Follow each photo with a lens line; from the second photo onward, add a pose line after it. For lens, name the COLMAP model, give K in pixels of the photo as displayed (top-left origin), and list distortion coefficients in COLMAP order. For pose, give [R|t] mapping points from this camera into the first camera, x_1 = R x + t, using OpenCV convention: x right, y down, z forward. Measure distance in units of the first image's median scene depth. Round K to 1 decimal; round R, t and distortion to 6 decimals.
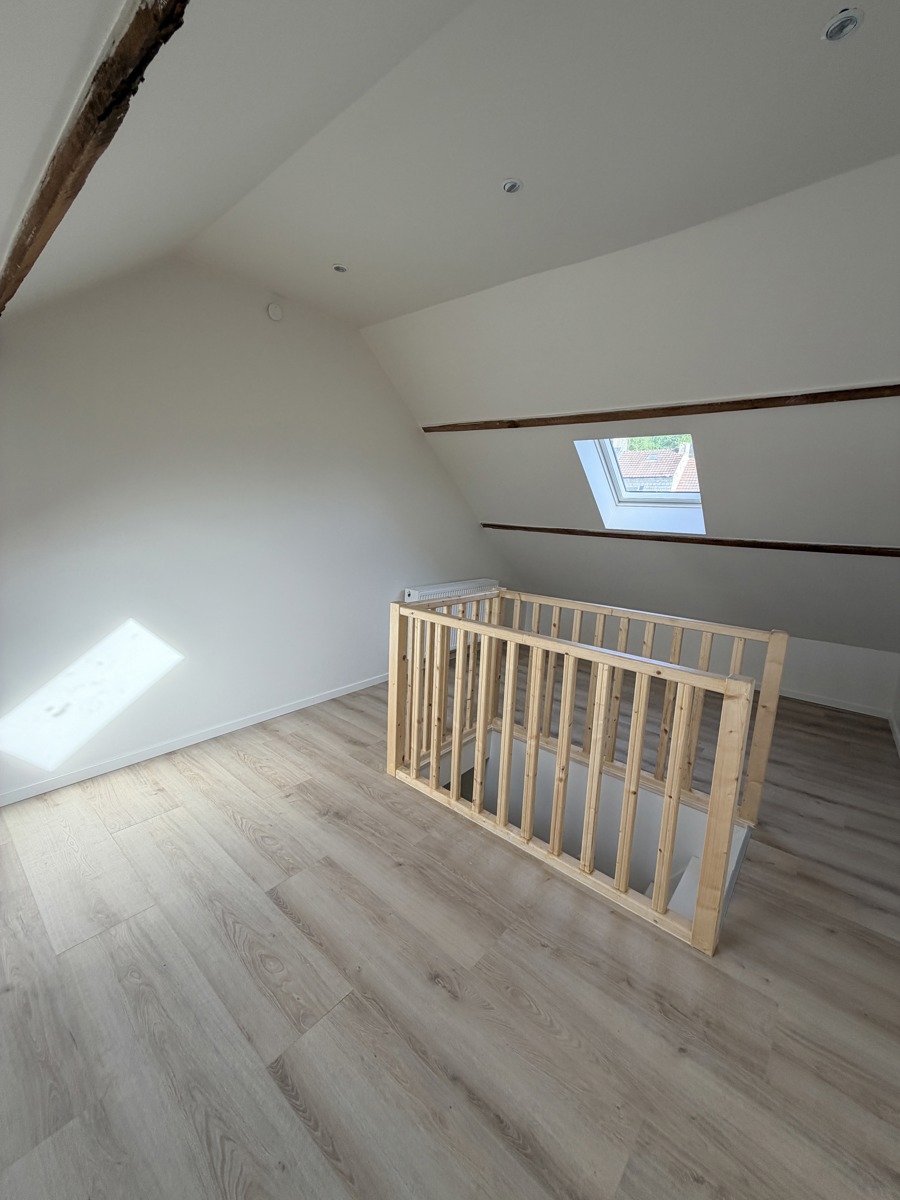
lens RADIAL K [[474.9, 0, 446.2], [0, 474.9, 594.9], [0, 0, 1]] dist [0.000464, -0.000046]
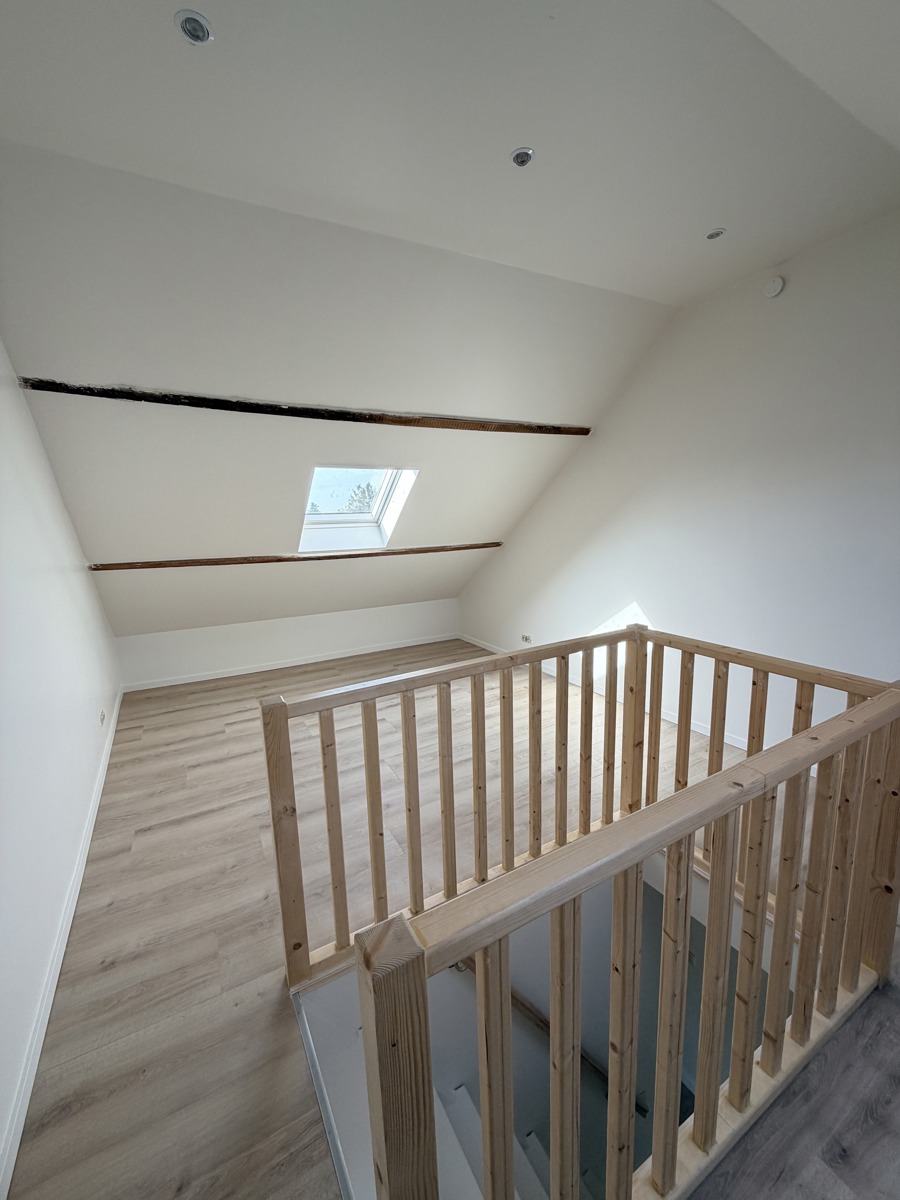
lens RADIAL K [[474.9, 0, 449.8], [0, 474.9, 598.2], [0, 0, 1]] dist [0.000464, -0.000046]
pose [[-0.348769, 0.134868, -0.927454, 1.346344], [-0.140308, 0.970925, 0.193952, -0.253297], [0.926647, 0.197774, -0.319705, 1.591277]]
